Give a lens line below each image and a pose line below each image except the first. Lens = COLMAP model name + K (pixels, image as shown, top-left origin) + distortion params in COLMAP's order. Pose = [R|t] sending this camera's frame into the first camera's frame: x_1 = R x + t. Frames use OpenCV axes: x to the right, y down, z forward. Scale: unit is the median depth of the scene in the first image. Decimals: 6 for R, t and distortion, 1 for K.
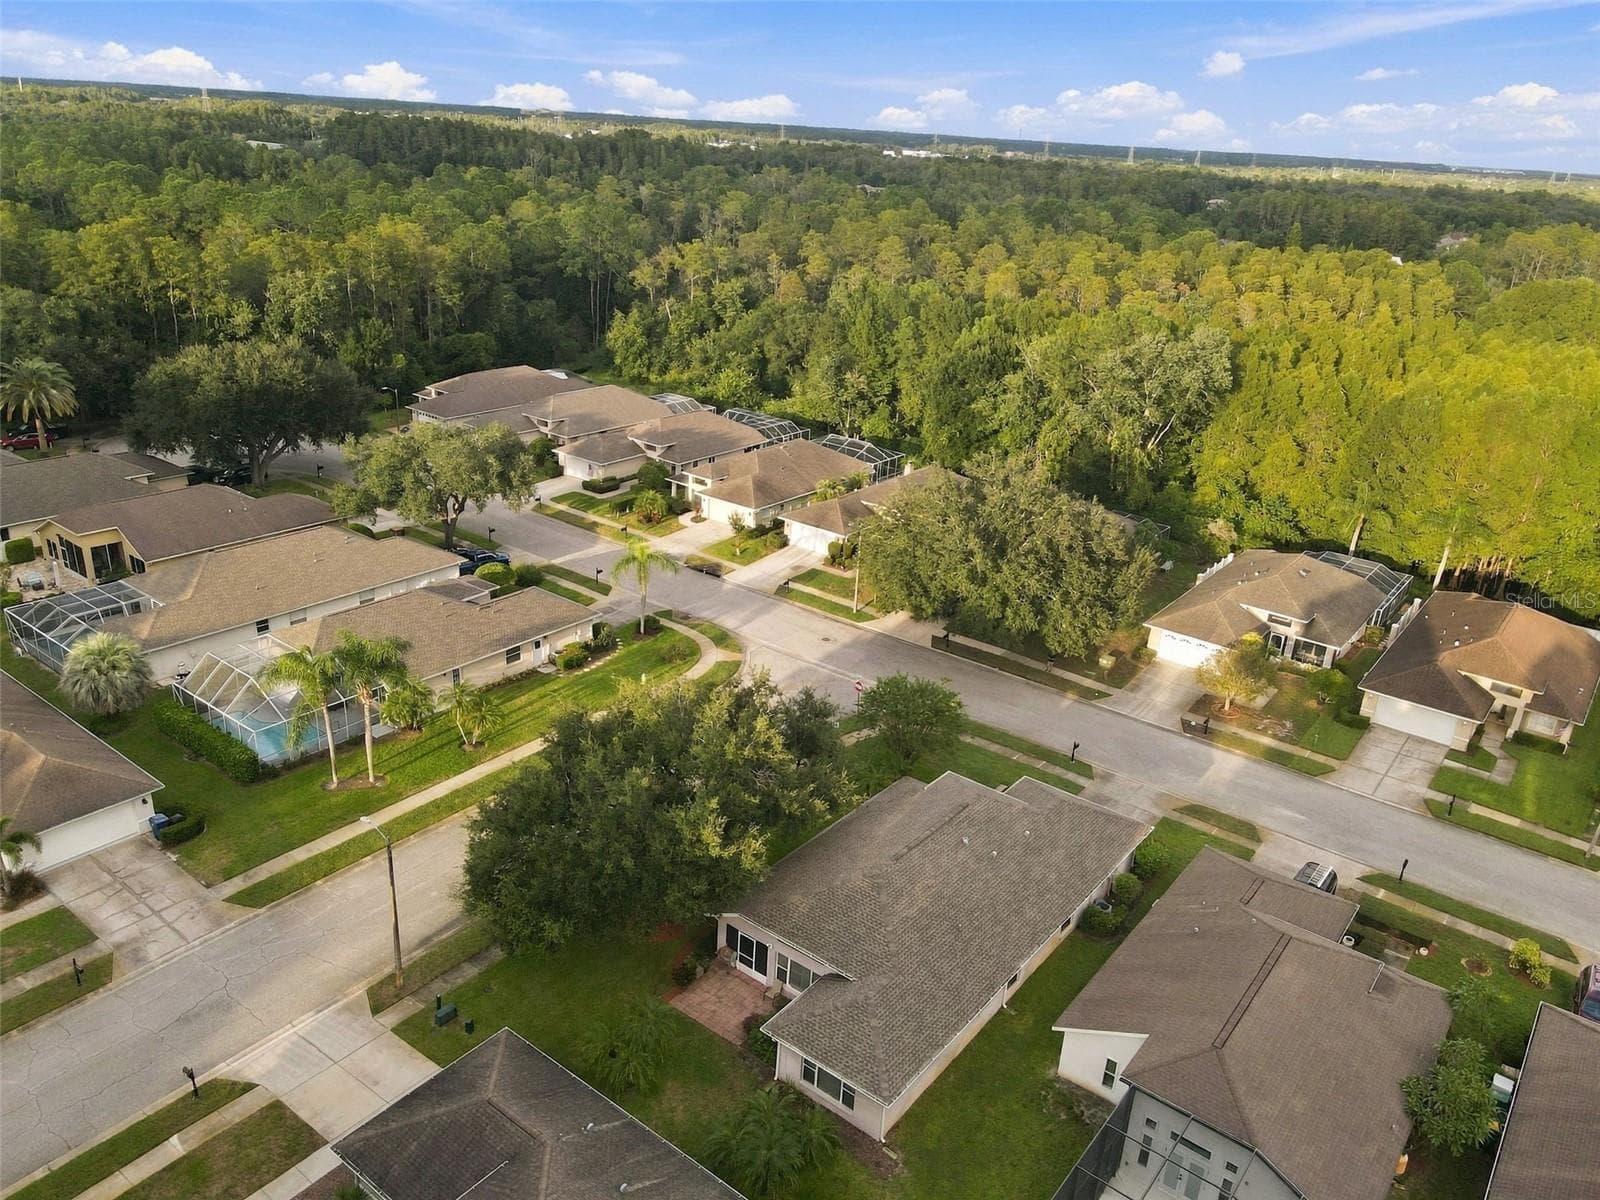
lens RADIAL K [[1173.2, 0, 792.2], [0, 1173.2, 601.8], [0, 0, 1]] dist [0.007409, 0.005490]
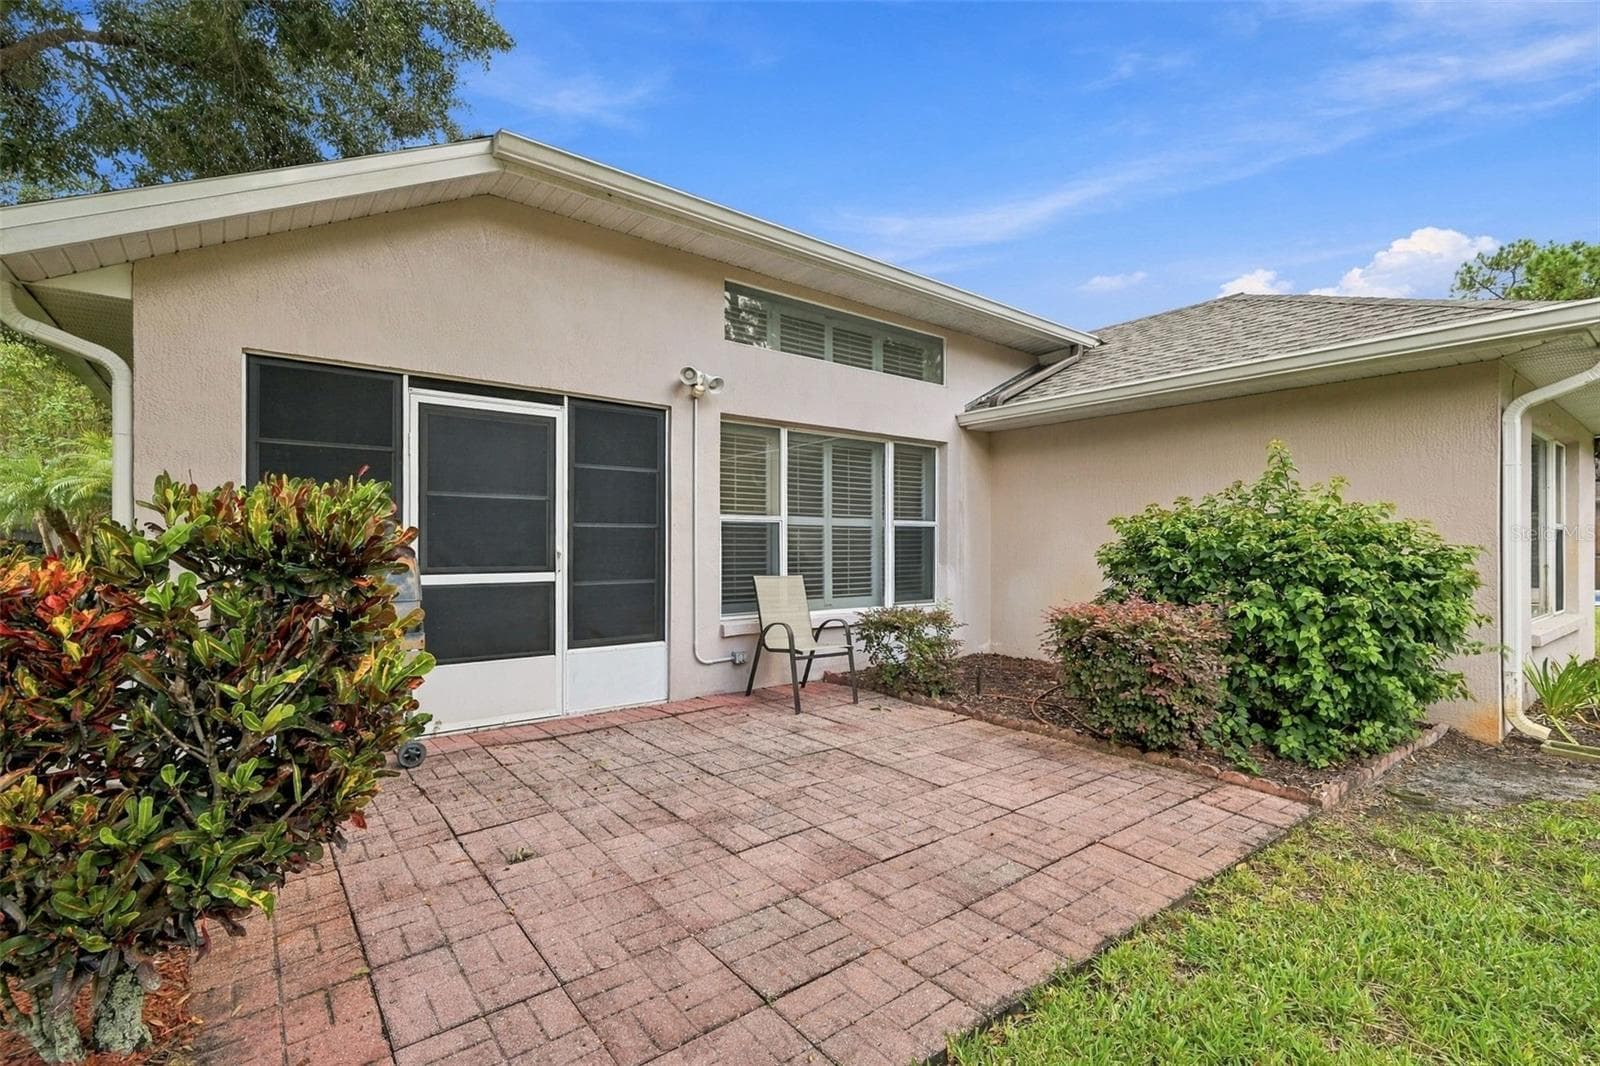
lens RADIAL K [[745.7, 0, 809.0], [0, 745.7, 553.4], [0, 0, 1]] dist [0.002074, 0.000273]
pose [[0.227771, -0.069478, 0.971233, -0.066604], [0.378277, 0.925418, -0.022512, 0.183180], [-0.897233, 0.372523, 0.237066, 0.547198]]
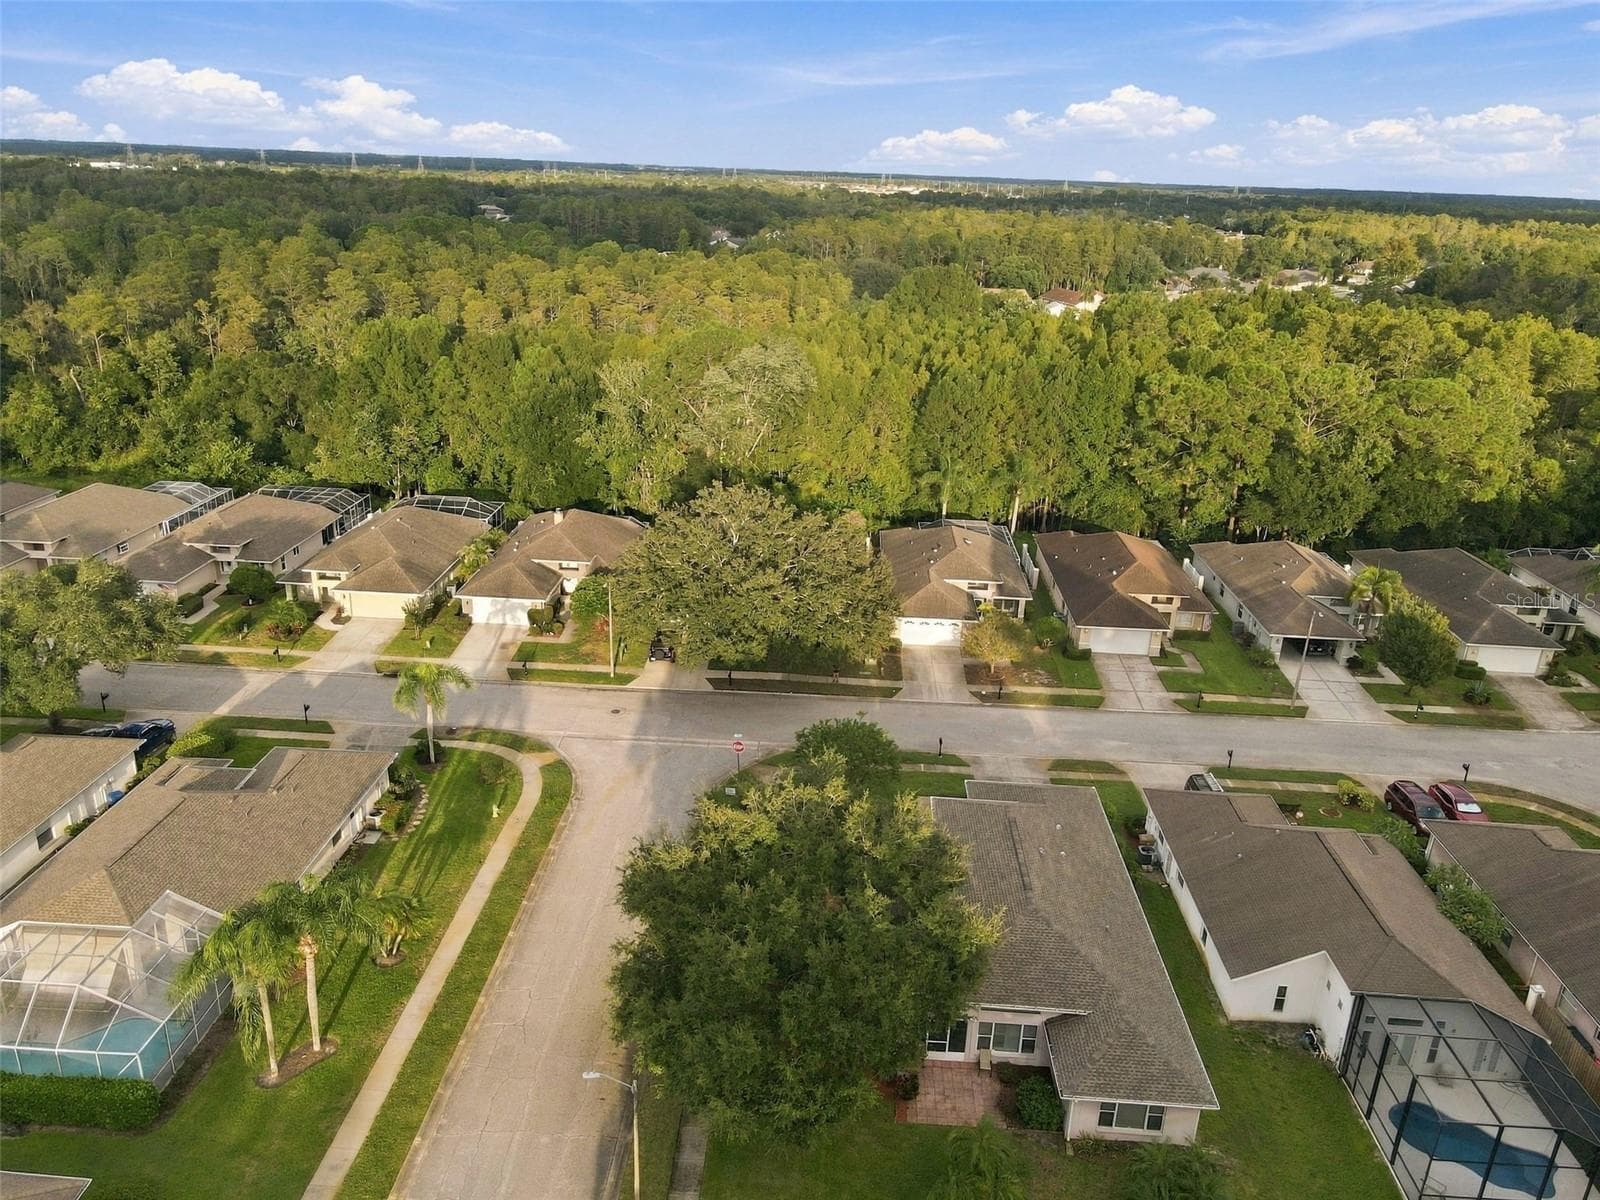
lens RADIAL K [[1173.2, 0, 792.2], [0, 1173.2, 601.8], [0, 0, 1]] dist [0.007409, 0.005490]
pose [[0.820668, -0.224001, 0.525668, -0.326244], [0.225783, 0.972216, 0.061796, -0.078491], [-0.524905, 0.067973, 0.848442, 0.127778]]
